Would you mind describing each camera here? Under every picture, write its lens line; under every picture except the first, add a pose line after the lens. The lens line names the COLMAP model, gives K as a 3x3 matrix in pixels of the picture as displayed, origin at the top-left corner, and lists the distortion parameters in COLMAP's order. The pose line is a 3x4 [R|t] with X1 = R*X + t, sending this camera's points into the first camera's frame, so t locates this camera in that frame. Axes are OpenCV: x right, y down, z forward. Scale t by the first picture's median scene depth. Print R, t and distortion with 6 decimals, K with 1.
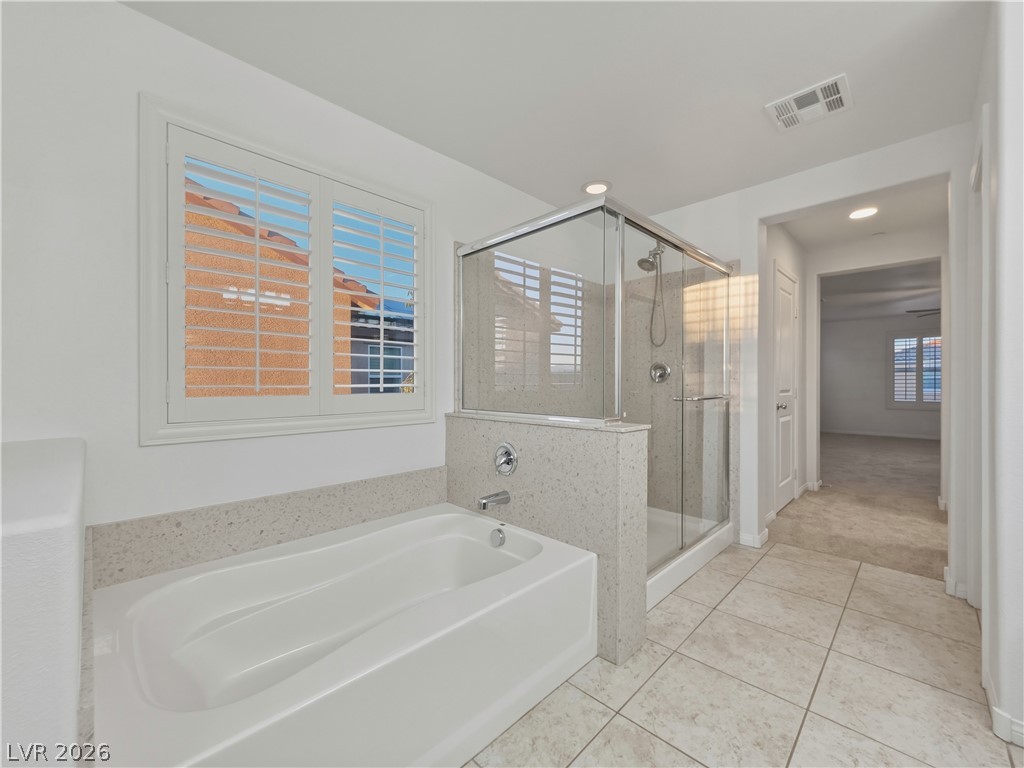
lens RADIAL K [[420.0, 0, 510.9], [0, 420.0, 379.4], [0, 0, 1]] dist [0.000265, 0.000285]
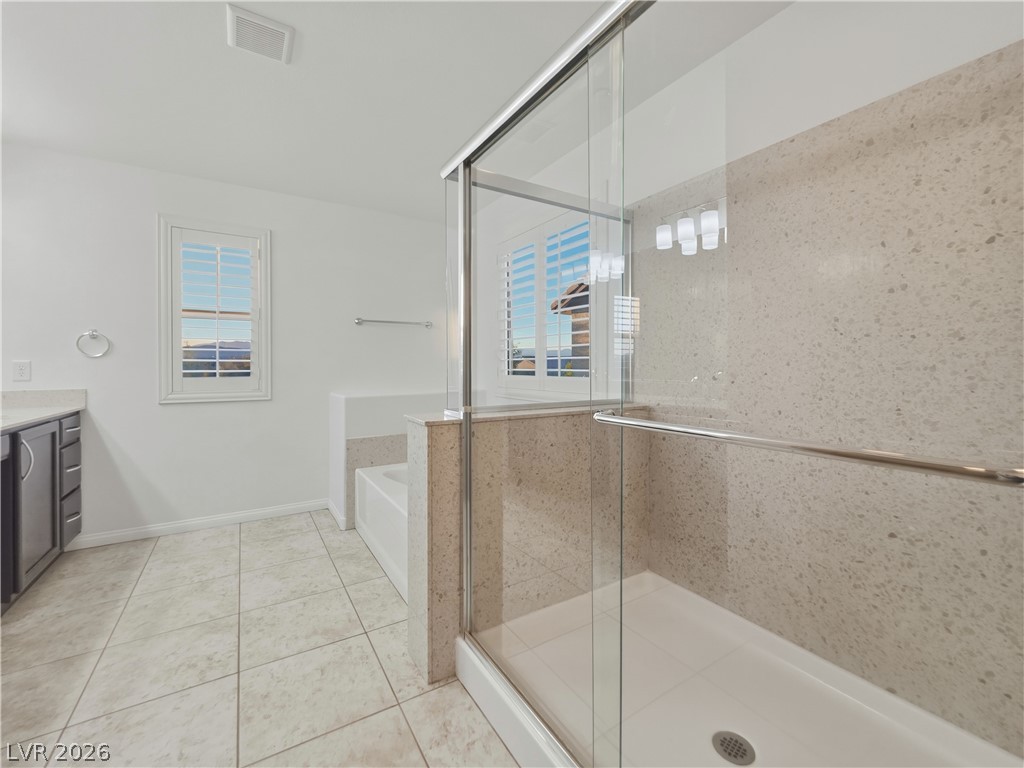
lens RADIAL K [[430.1, 0, 511.3], [0, 430.1, 364.0], [0, 0, 1]] dist [0.000226, 0.000133]
pose [[-0.228333, 0.001132, -0.973582, 0.830050], [0.007580, 0.999971, -0.000615, -0.003126], [0.973554, -0.007520, -0.228335, 1.017816]]
